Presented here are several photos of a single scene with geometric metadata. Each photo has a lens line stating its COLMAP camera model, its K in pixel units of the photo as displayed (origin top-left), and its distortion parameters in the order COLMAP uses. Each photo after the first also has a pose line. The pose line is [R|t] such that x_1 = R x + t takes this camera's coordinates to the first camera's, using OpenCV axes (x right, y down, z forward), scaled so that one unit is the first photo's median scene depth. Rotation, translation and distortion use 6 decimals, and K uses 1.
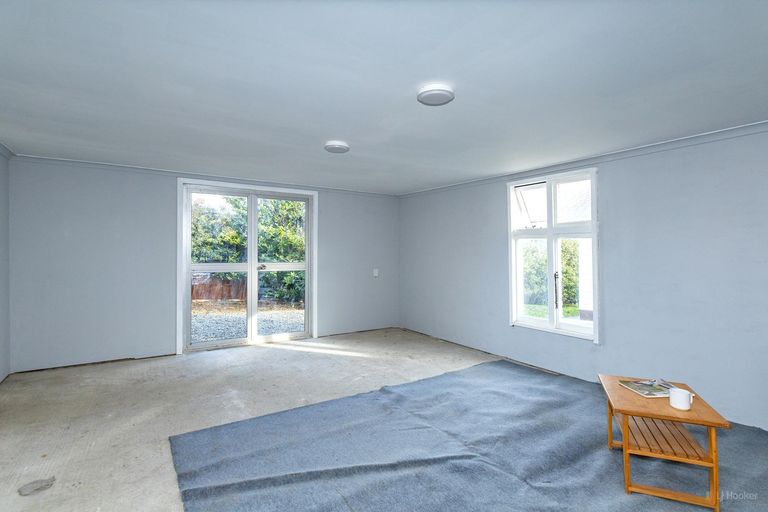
lens RADIAL K [[381.1, 0, 387.2], [0, 381.1, 252.6], [0, 0, 1]] dist [0.000979, 0.000296]
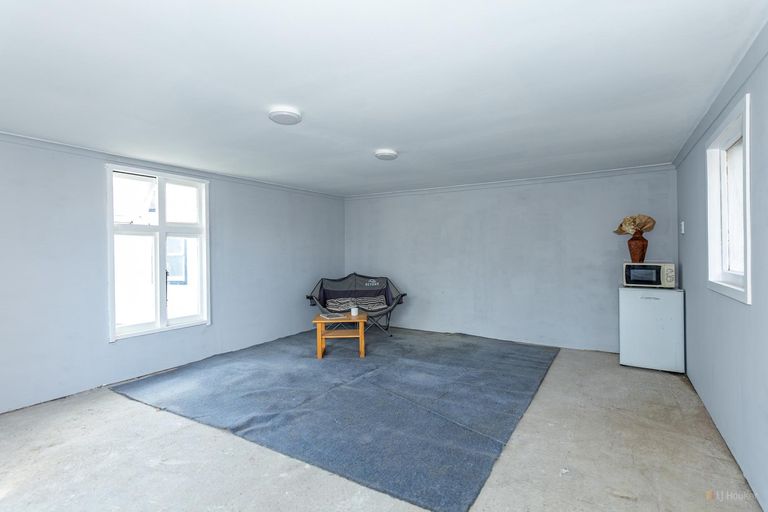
lens RADIAL K [[381.1, 0, 386.3], [0, 381.1, 251.6], [0, 0, 1]] dist [0.000979, 0.000296]
pose [[-0.425686, -0.004095, 0.904862, -0.710922], [0.008079, 0.999933, 0.008326, -0.001803], [-0.904835, 0.010854, -0.425624, 0.894993]]
